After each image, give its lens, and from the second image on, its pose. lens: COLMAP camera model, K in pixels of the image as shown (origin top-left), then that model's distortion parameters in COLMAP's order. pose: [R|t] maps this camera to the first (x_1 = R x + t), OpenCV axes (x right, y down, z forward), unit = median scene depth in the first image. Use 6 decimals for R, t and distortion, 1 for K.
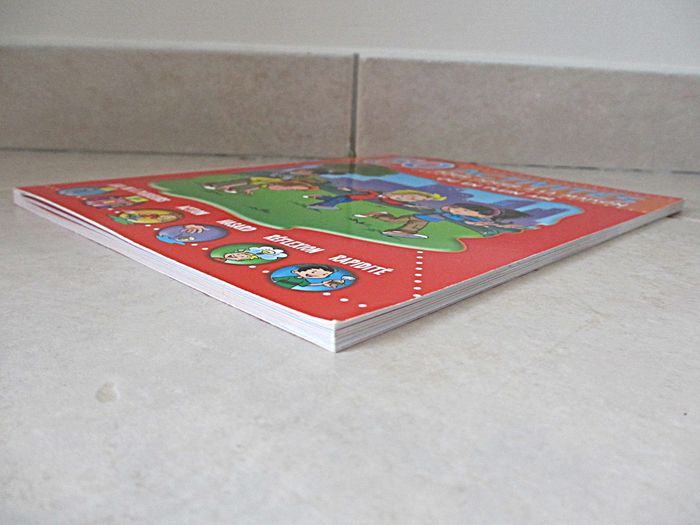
lens RADIAL K [[587.6, 0, 350.0], [0, 587.6, 262.5], [0, 0, 1]] dist [-0.050660, 0.016523]
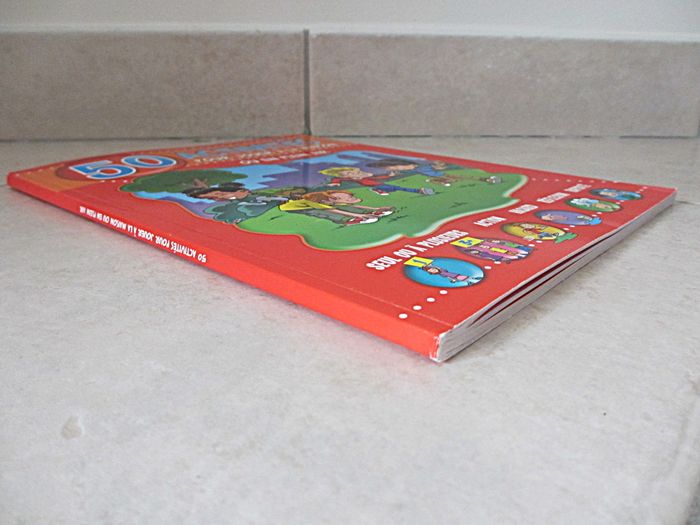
lens RADIAL K [[587.6, 0, 350.0], [0, 587.6, 262.5], [0, 0, 1]] dist [-0.050660, 0.016523]
pose [[0.997168, -0.050119, 0.056071, 0.036109], [0.046310, 0.996658, 0.067299, -0.103010], [-0.059257, -0.064512, 0.996156, -0.052774]]
